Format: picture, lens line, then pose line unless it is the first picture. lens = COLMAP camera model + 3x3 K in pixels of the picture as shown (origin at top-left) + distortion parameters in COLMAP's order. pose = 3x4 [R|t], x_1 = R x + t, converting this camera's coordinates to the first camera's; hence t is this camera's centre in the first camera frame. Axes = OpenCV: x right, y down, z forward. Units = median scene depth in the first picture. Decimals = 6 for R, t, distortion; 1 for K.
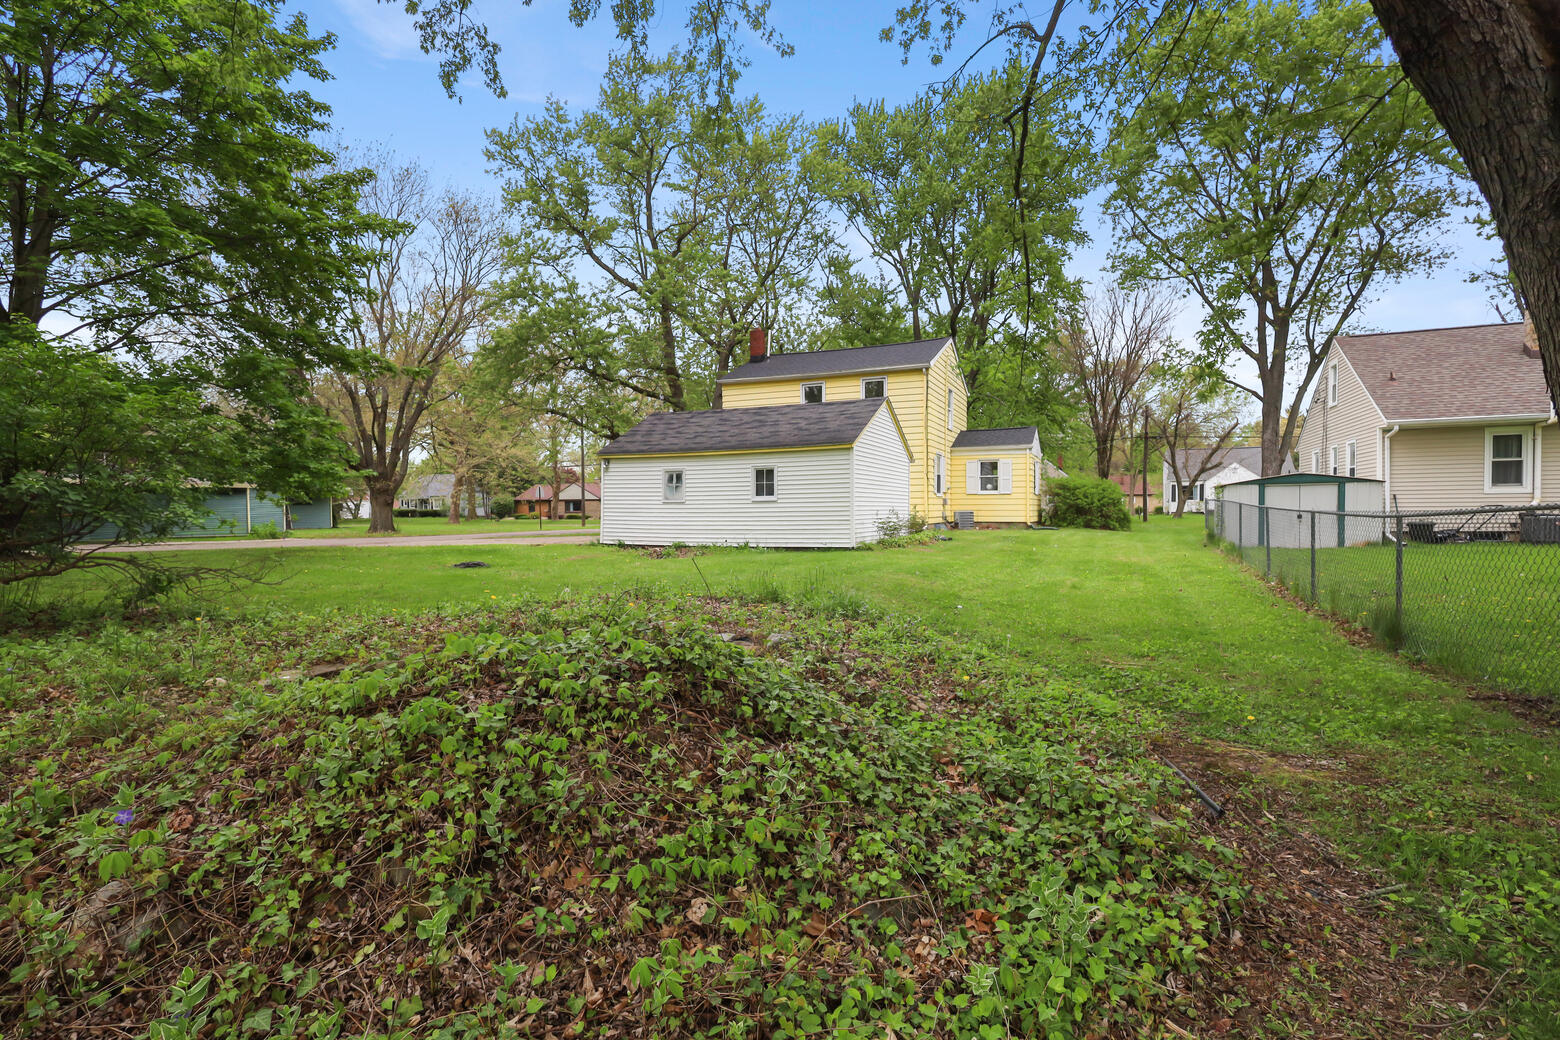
lens RADIAL K [[728.6, 0, 773.6], [0, 728.6, 521.7], [0, 0, 1]] dist [0.001329, -0.000079]
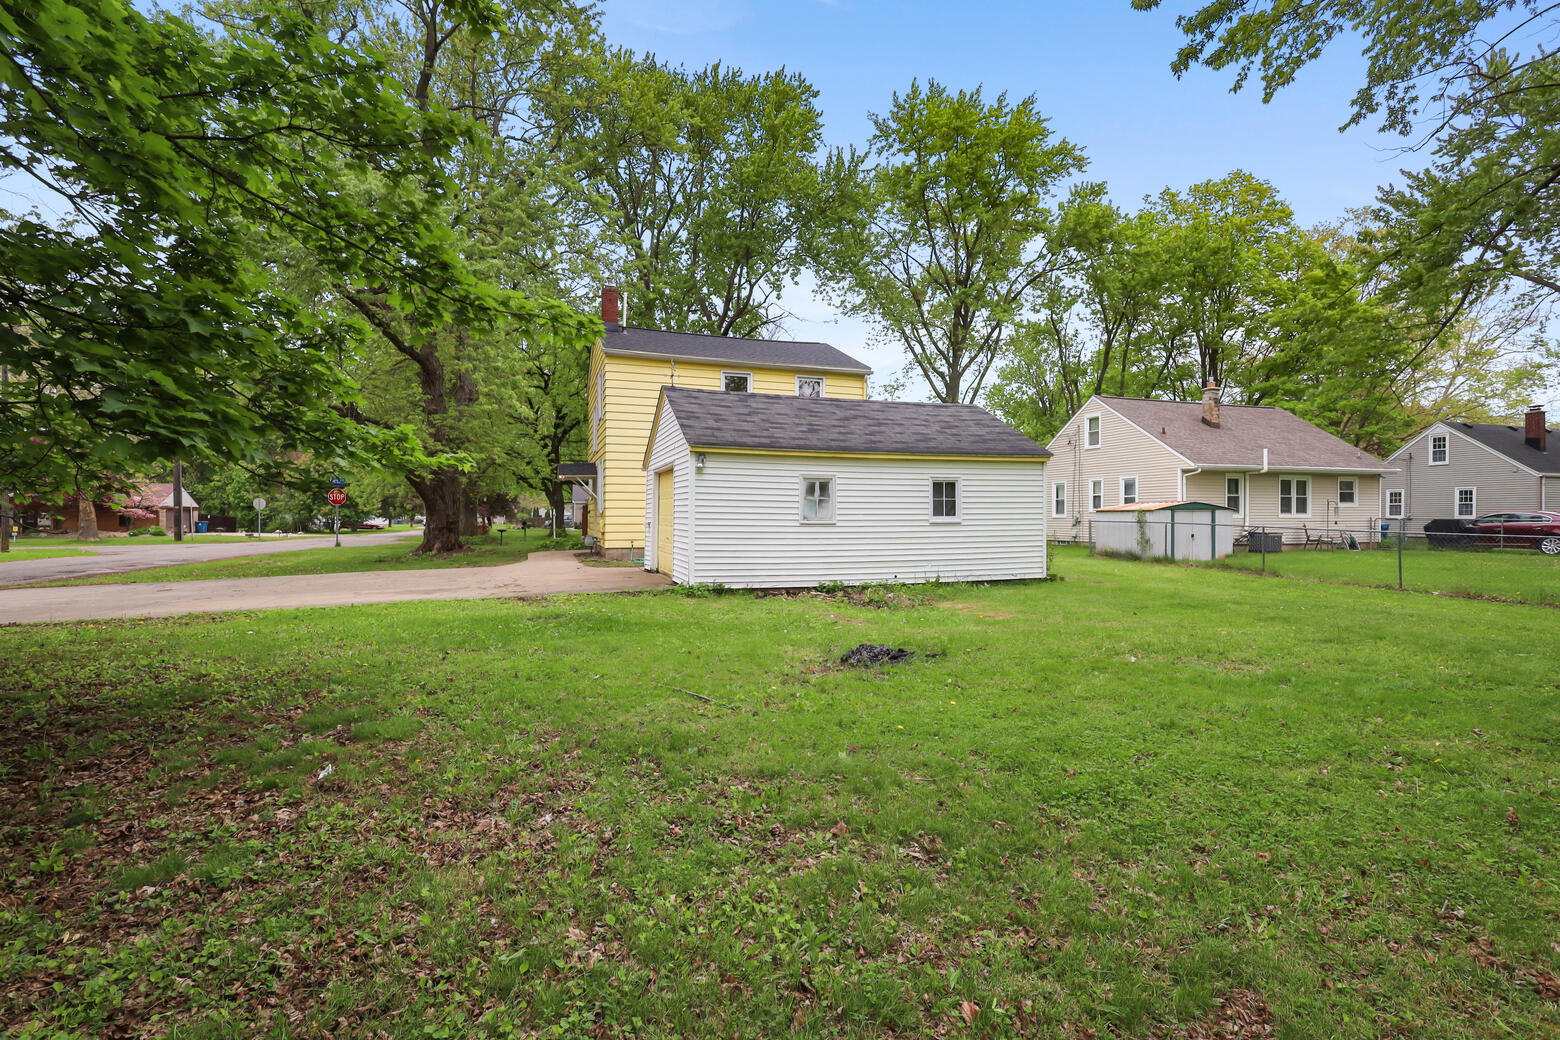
lens RADIAL K [[728.6, 0, 786.4], [0, 728.6, 520.5], [0, 0, 1]] dist [0.001329, -0.000079]
pose [[0.719020, 0.002695, 0.694984, -0.437373], [0.008897, 0.999875, -0.013081, -0.014537], [-0.694933, 0.015589, 0.718906, 0.367971]]
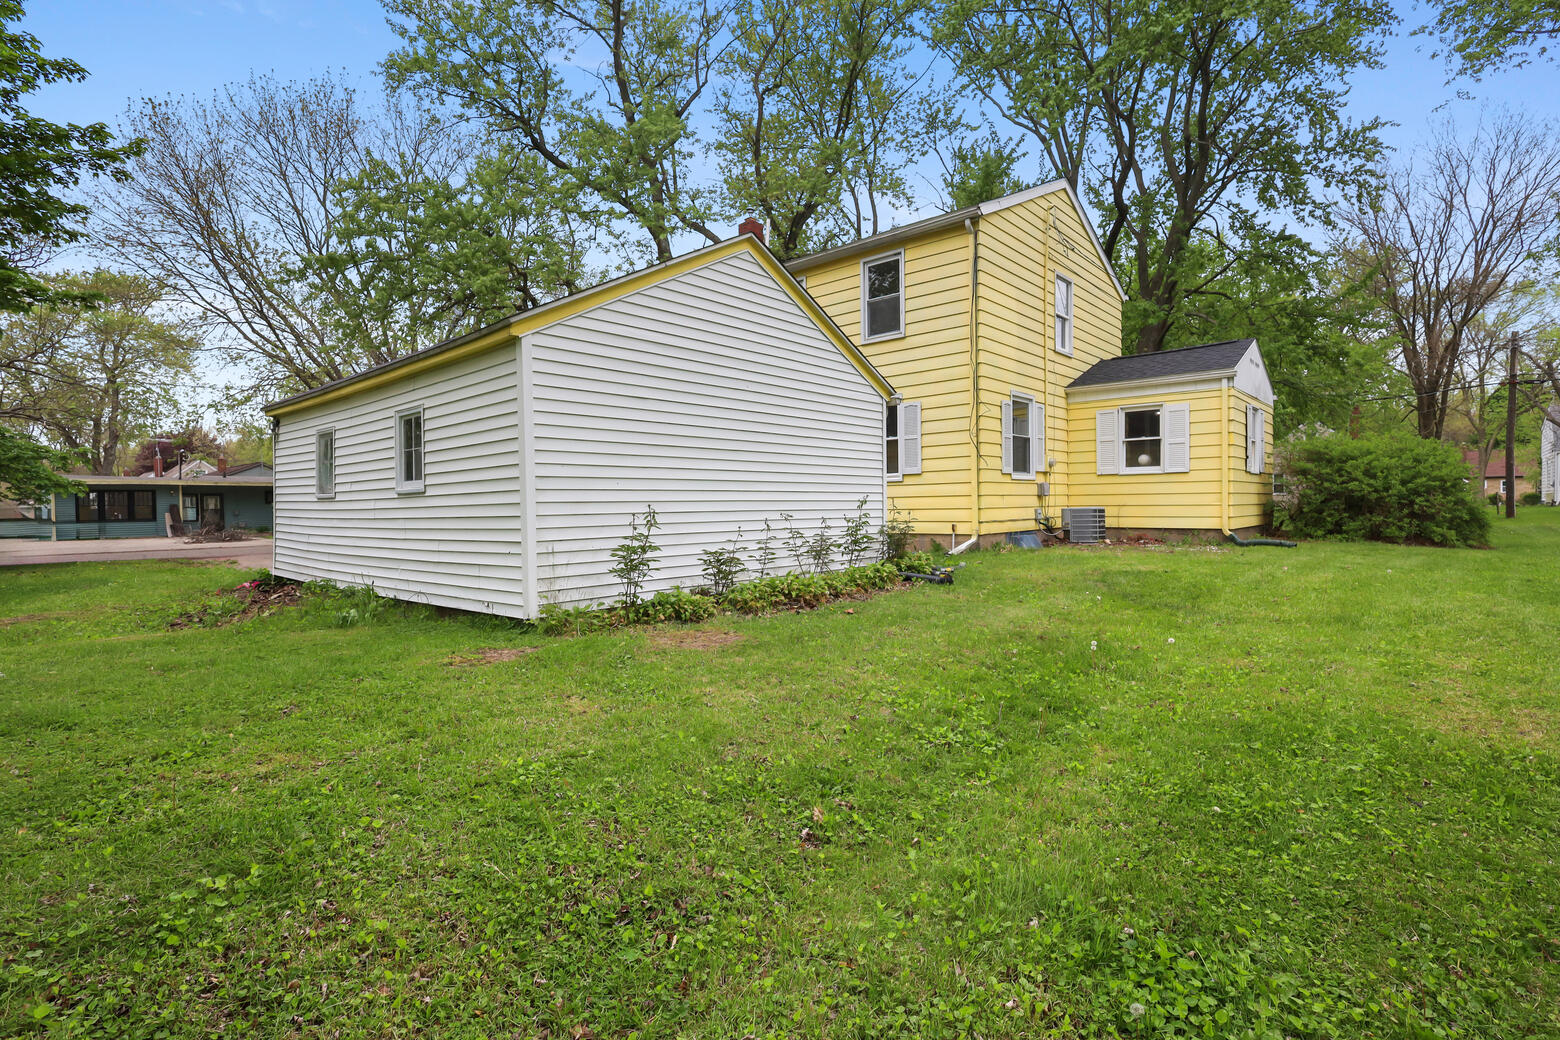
lens RADIAL K [[728.6, 0, 773.3], [0, 728.6, 520.7], [0, 0, 1]] dist [0.001329, -0.000079]
pose [[0.951694, -0.000263, -0.307048, 0.206510], [0.002686, 0.999969, 0.007467, -0.009405], [0.307036, -0.007931, 0.951665, 0.433574]]
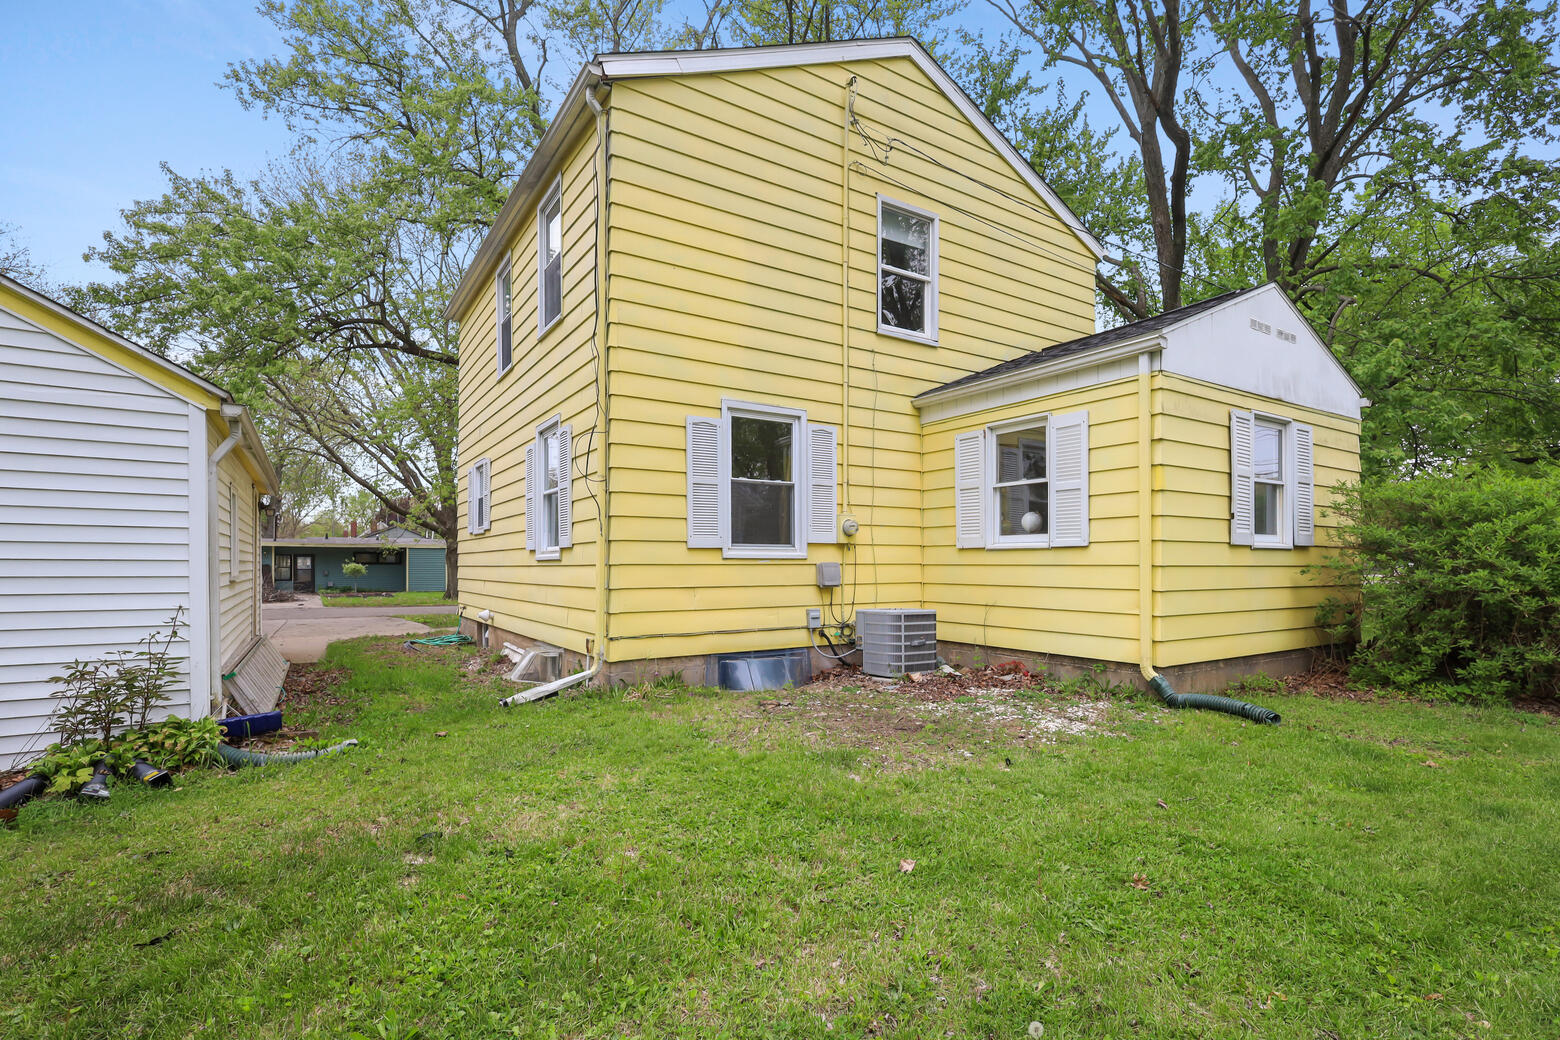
lens RADIAL K [[728.6, 0, 793.4], [0, 728.6, 562.1], [0, 0, 1]] dist [0.001329, -0.000079]
pose [[0.844412, 0.002225, -0.535689, 0.370455], [-0.012281, 0.999809, -0.015205, -0.027437], [0.535553, 0.019418, 0.844278, 0.723963]]
